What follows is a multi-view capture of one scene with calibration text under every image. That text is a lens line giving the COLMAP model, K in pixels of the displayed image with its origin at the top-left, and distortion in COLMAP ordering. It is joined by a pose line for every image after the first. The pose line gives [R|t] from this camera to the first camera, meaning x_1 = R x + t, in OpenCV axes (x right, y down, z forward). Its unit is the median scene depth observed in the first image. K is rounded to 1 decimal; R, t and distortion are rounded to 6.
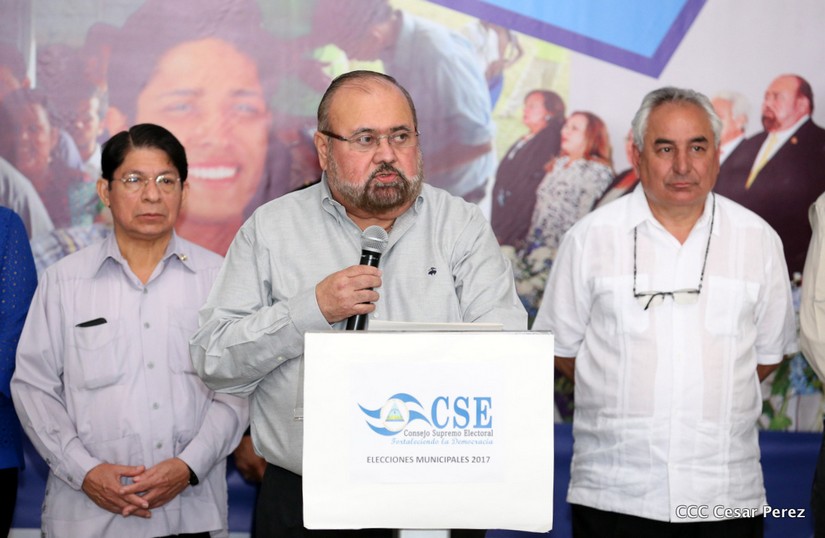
lens RADIAL K [[3664.1, 0, 418.7], [0, 3664.1, 271.6], [0, 0, 1]] dist [0.330248, 0.000000]
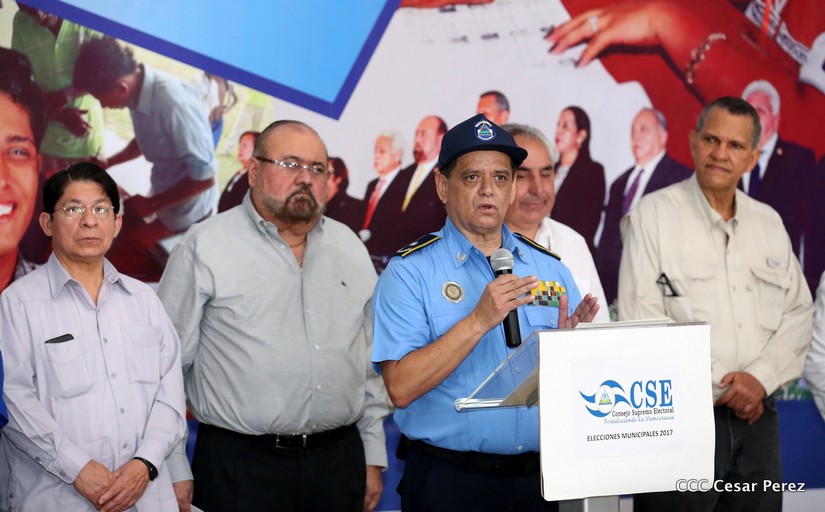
lens RADIAL K [[3069.0, 0, 403.5], [0, 3069.0, 247.7], [0, 0, 1]] dist [0.133664, 0.000000]
pose [[0.890034, -0.034282, 0.454604, -0.512028], [0.041567, 0.999118, -0.006035, -0.006365], [-0.453996, 0.024268, 0.890673, 0.146460]]
